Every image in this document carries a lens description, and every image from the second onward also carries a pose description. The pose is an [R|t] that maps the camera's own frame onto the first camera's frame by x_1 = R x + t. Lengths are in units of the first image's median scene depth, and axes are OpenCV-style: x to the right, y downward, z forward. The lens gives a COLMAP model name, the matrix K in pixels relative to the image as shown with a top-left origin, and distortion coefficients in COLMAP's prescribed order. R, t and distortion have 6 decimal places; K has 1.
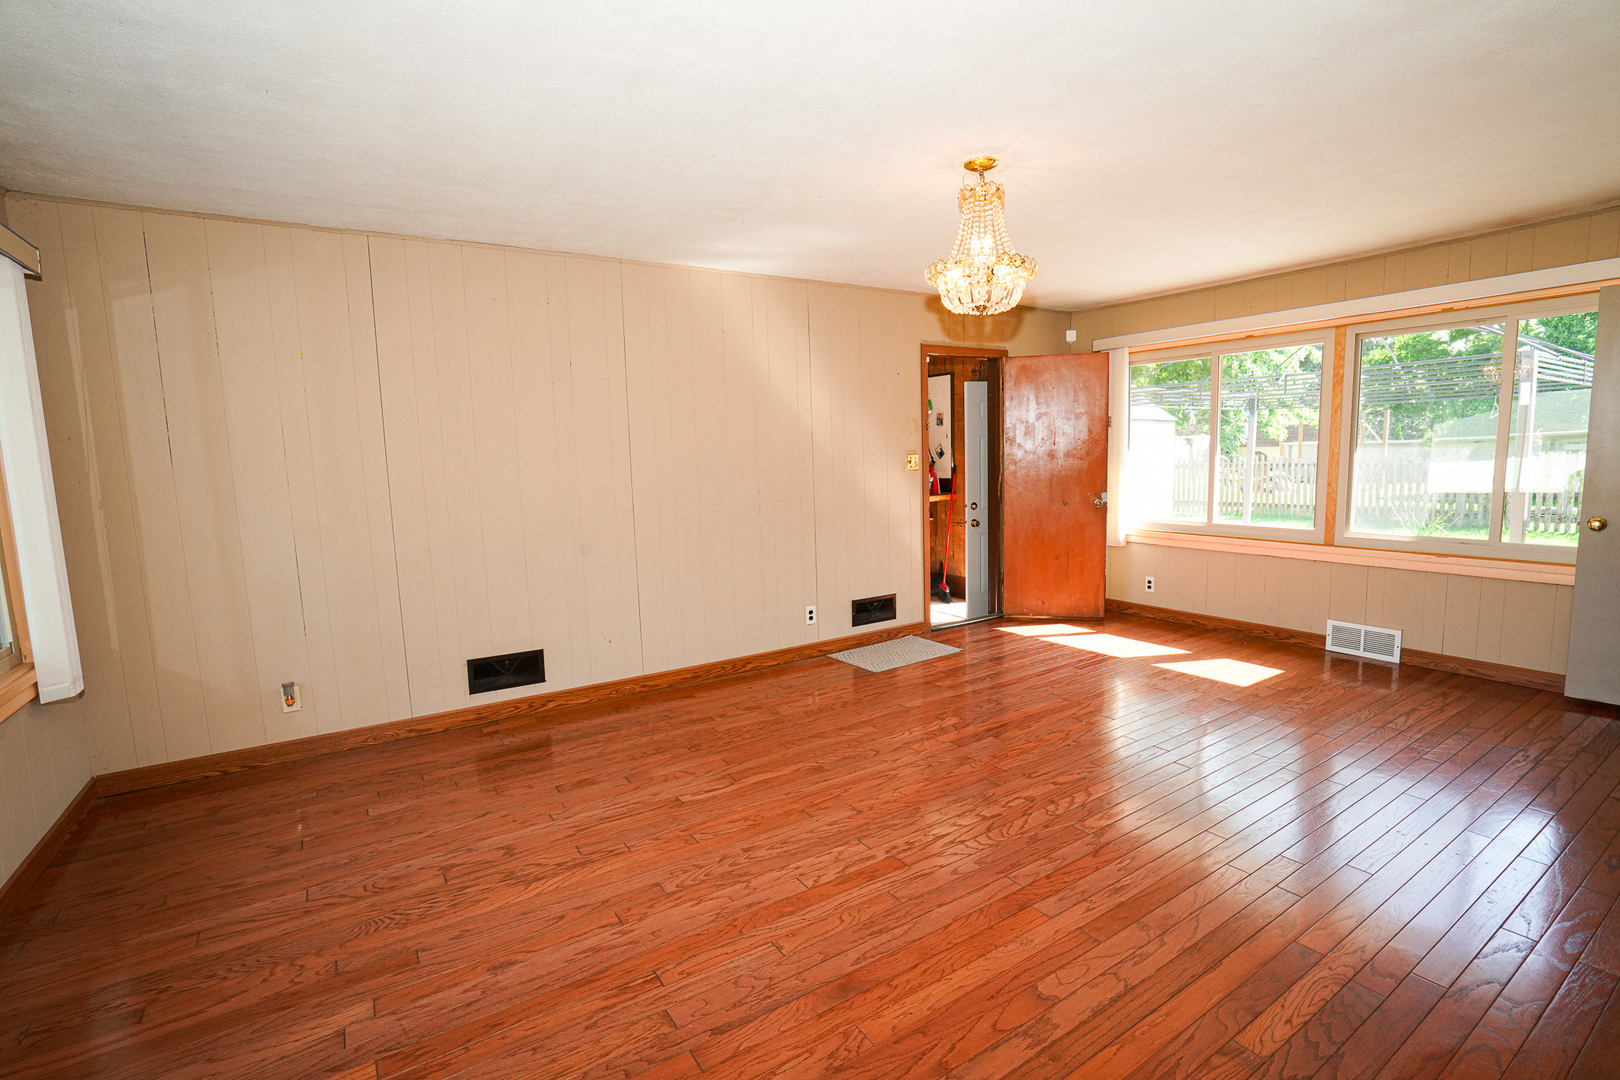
lens RADIAL K [[747.9, 0, 811.1], [0, 747.9, 538.9], [0, 0, 1]] dist [-0.069756, 0.030243]
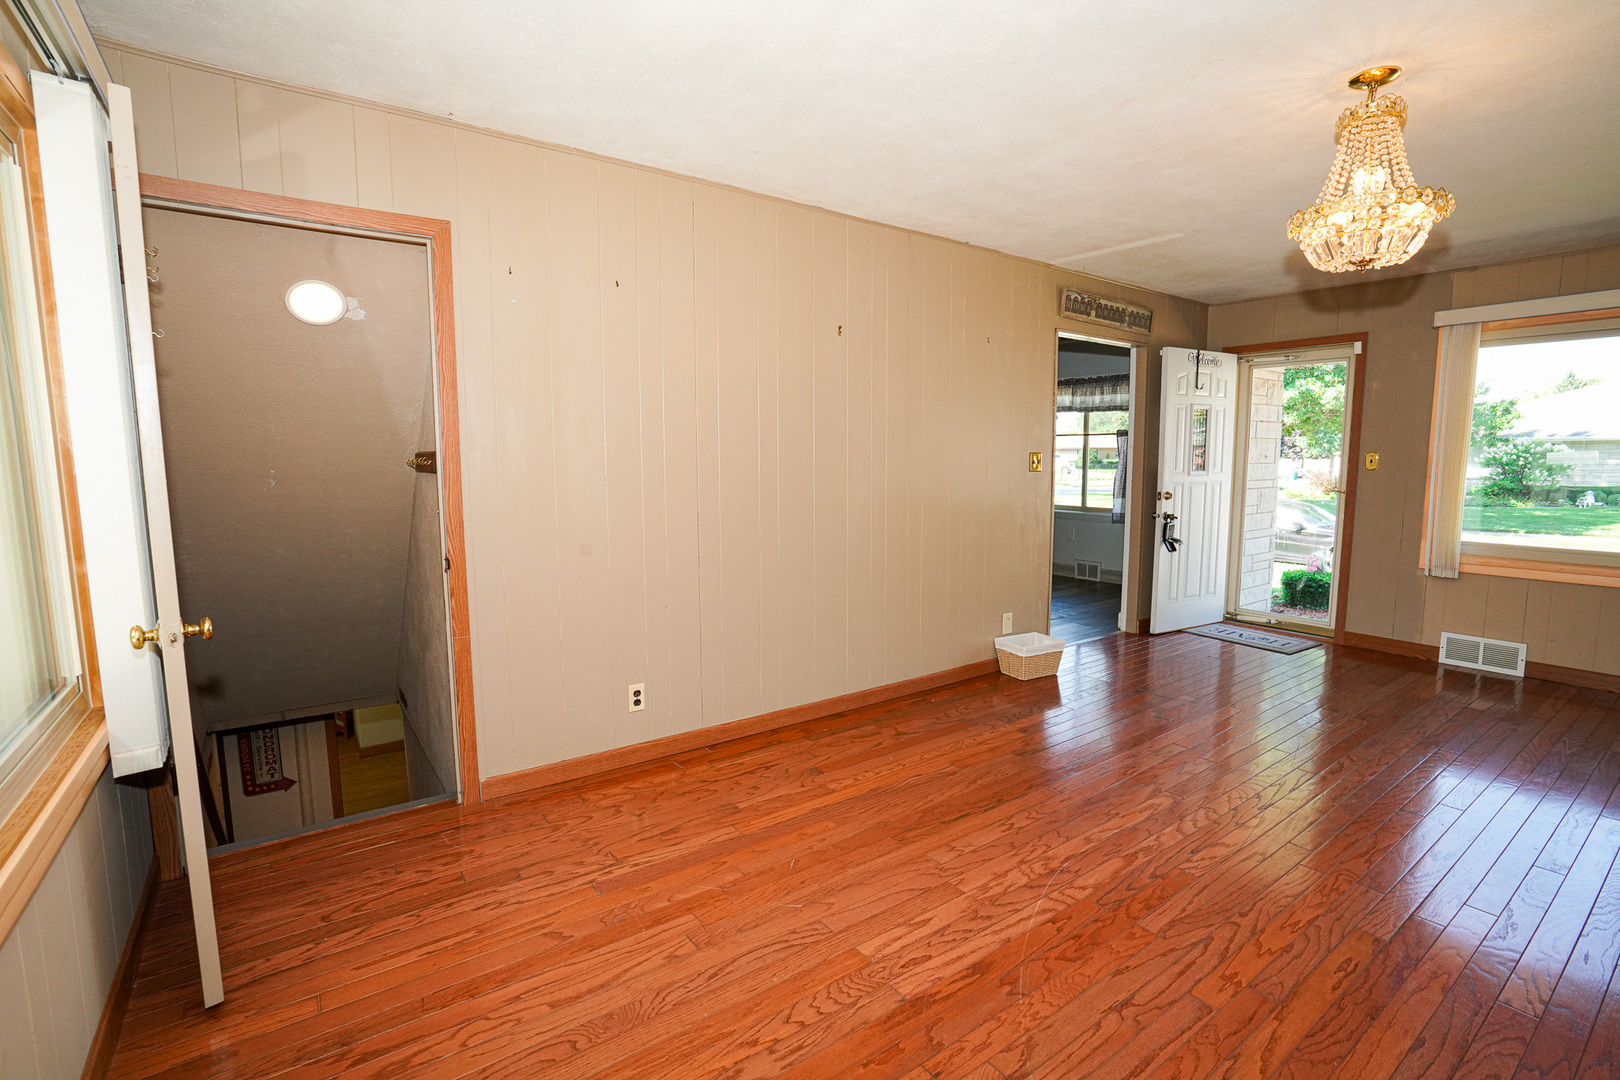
lens RADIAL K [[747.9, 0, 811.1], [0, 747.9, 538.9], [0, 0, 1]] dist [-0.069756, 0.030243]
pose [[-0.998165, 0.035590, -0.048994, 0.614906], [0.023350, 0.972704, 0.230873, -0.151778], [0.055873, 0.229305, -0.971750, 1.263214]]
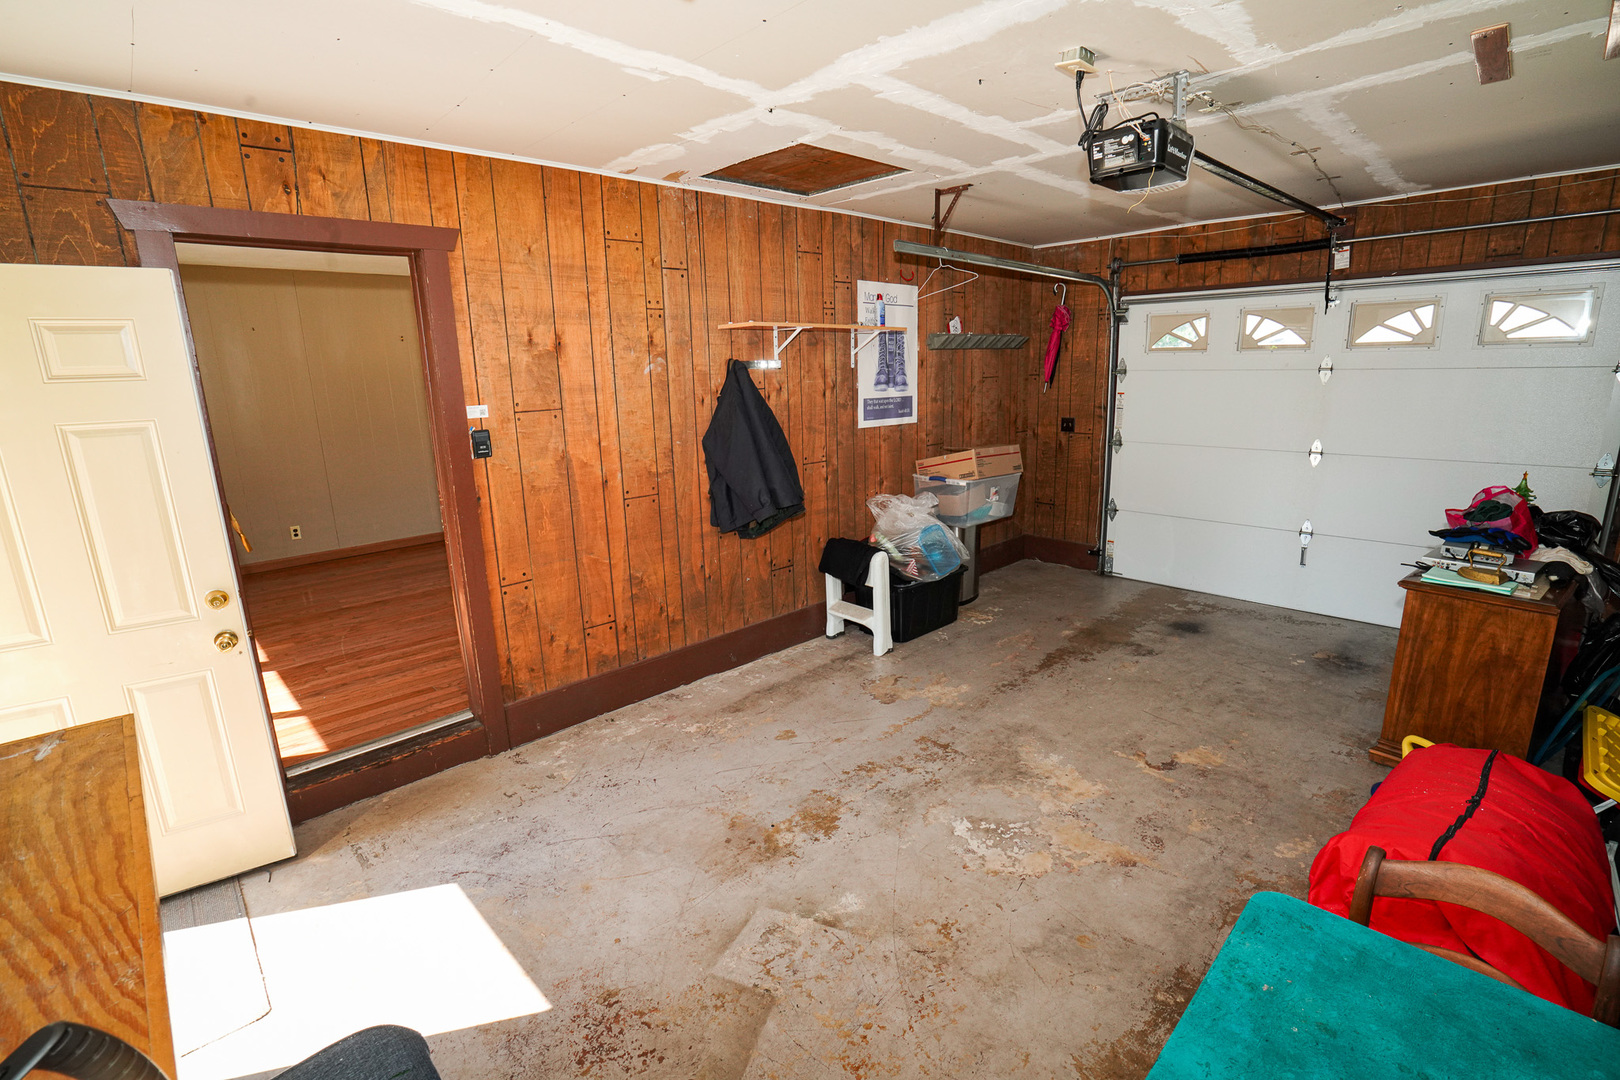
lens RADIAL K [[747.9, 0, 811.1], [0, 747.9, 538.9], [0, 0, 1]] dist [-0.069756, 0.030243]
pose [[-0.979100, 0.099850, -0.177178, -0.035375], [0.032642, 0.937039, 0.347696, -0.306118], [0.200741, 0.334646, -0.920715, 2.188227]]
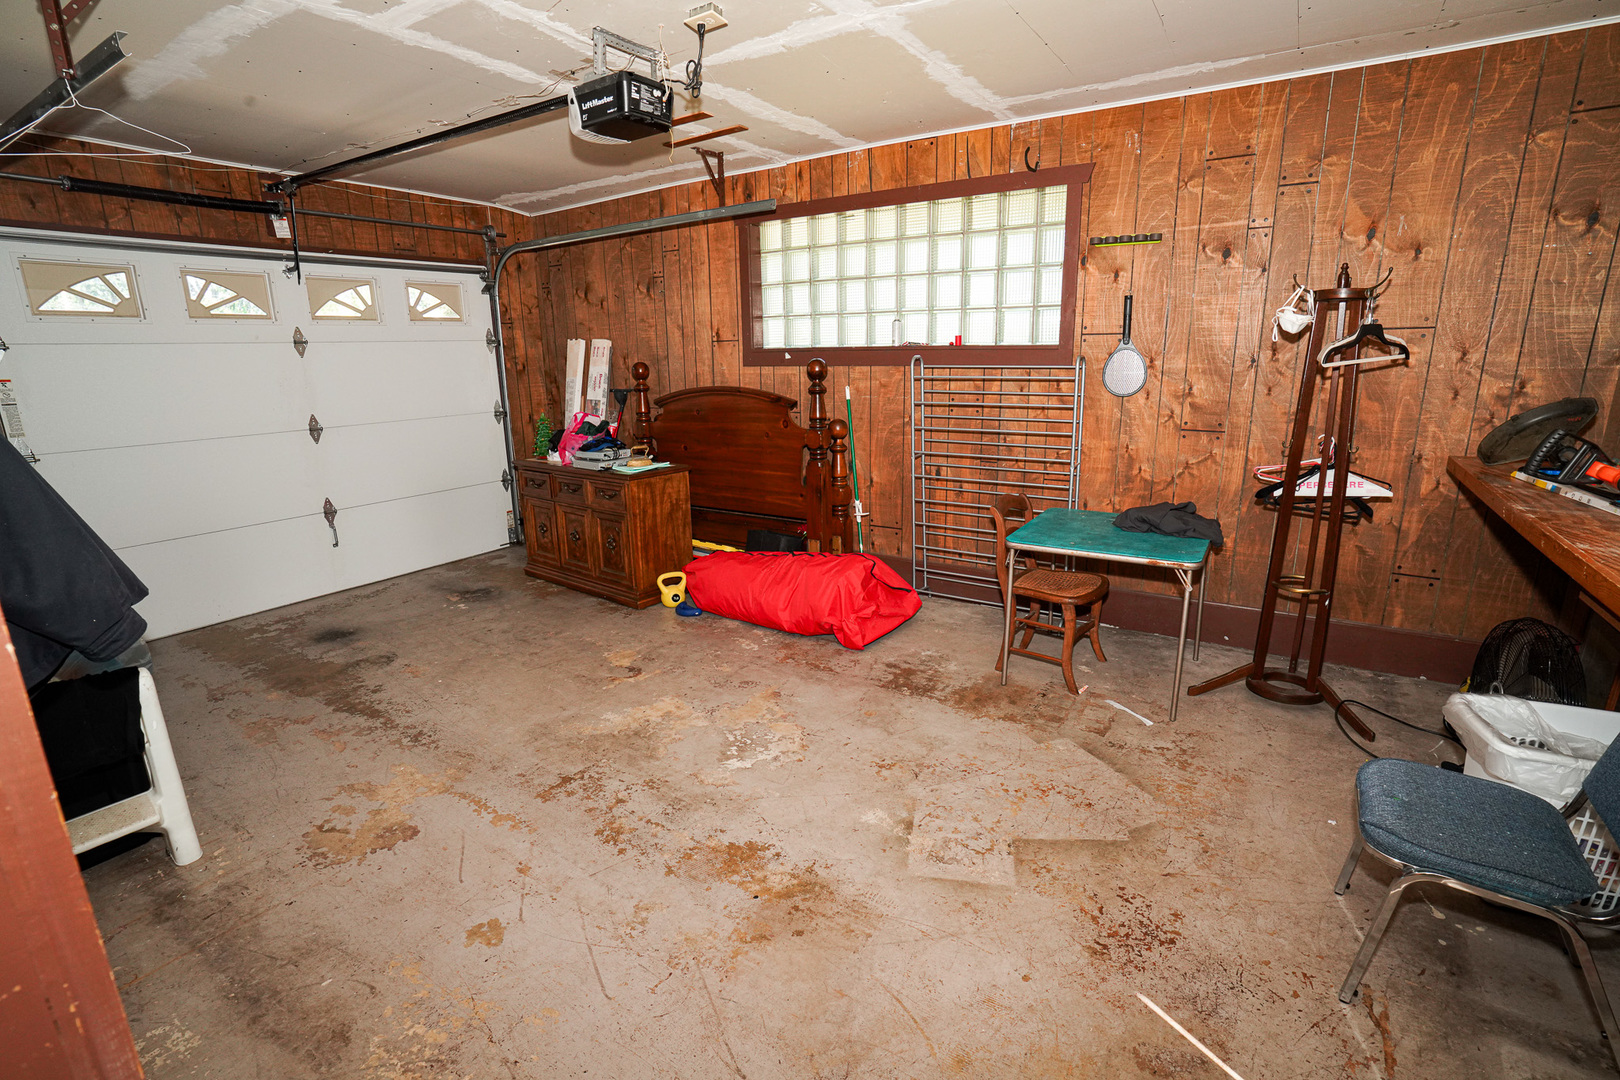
lens RADIAL K [[747.9, 0, 811.1], [0, 747.9, 538.9], [0, 0, 1]] dist [-0.069756, 0.030243]
pose [[0.411492, 0.244745, -0.877938, 0.310141], [-0.105900, 0.969585, 0.220658, -0.166843], [0.905240, 0.002175, 0.424895, 1.437864]]
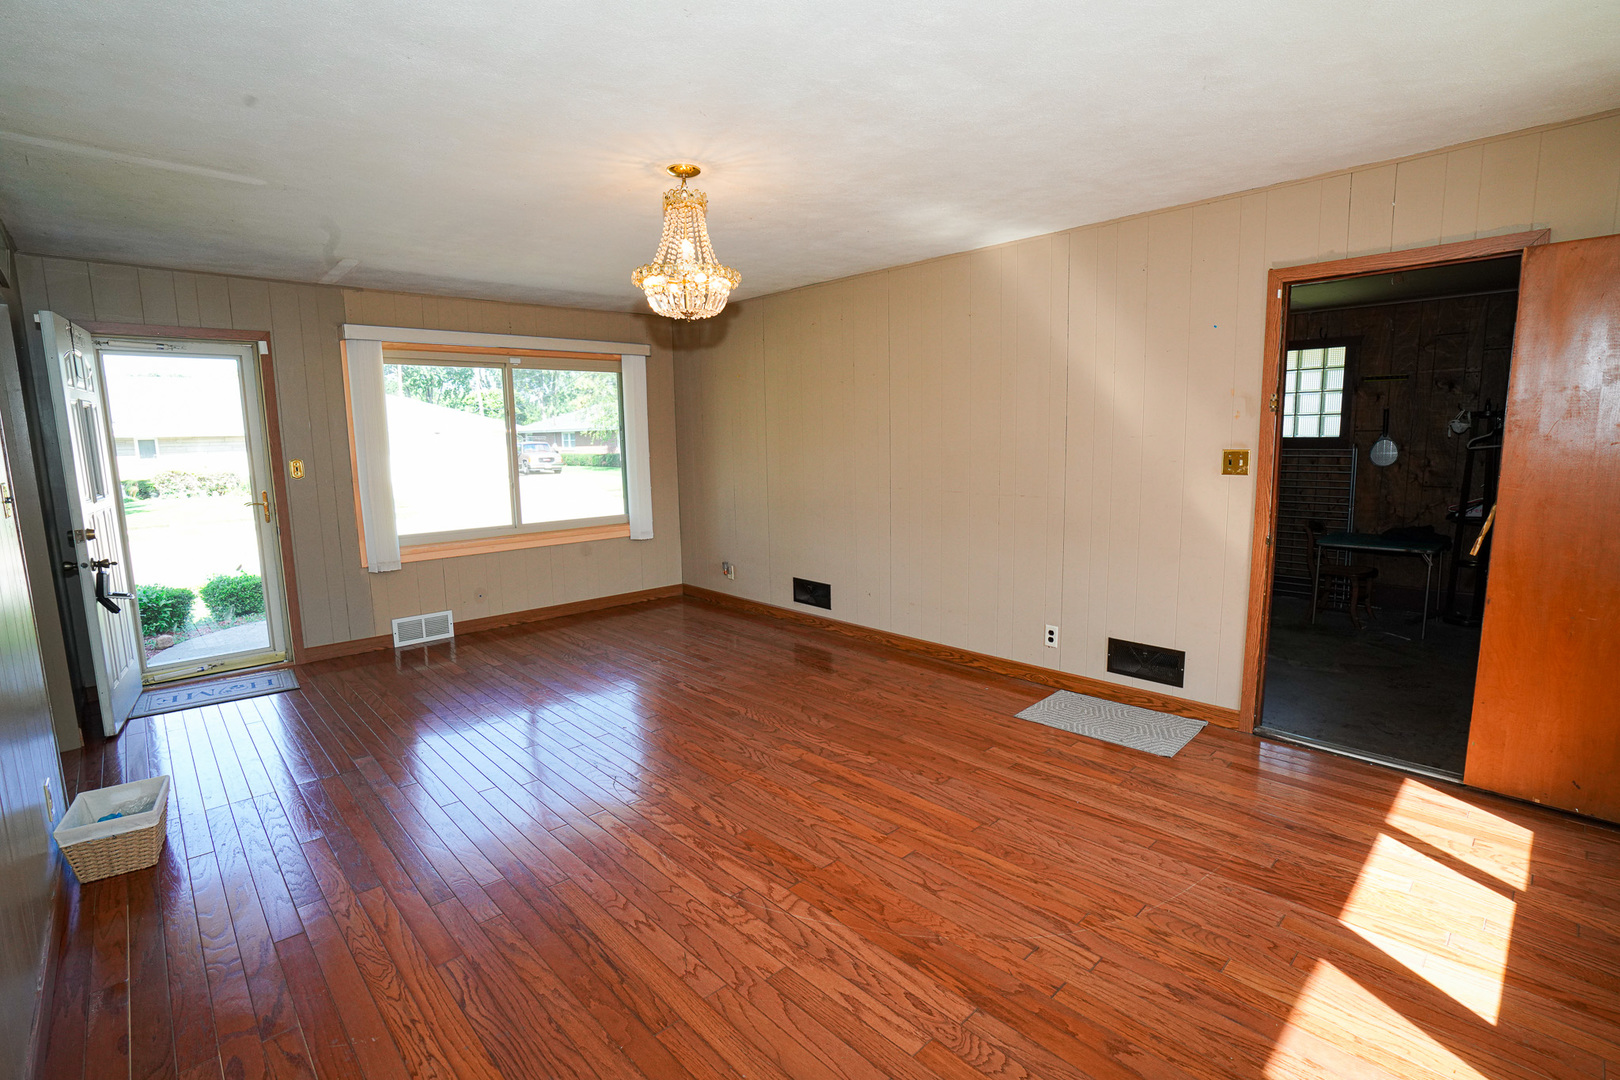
lens RADIAL K [[747.9, 0, 811.1], [0, 747.9, 538.9], [0, 0, 1]] dist [-0.069756, 0.030243]
pose [[0.183715, 0.160178, -0.969841, 0.915326], [-0.104394, 0.984234, 0.142780, -0.119187], [0.977420, 0.075015, 0.197540, 0.695493]]
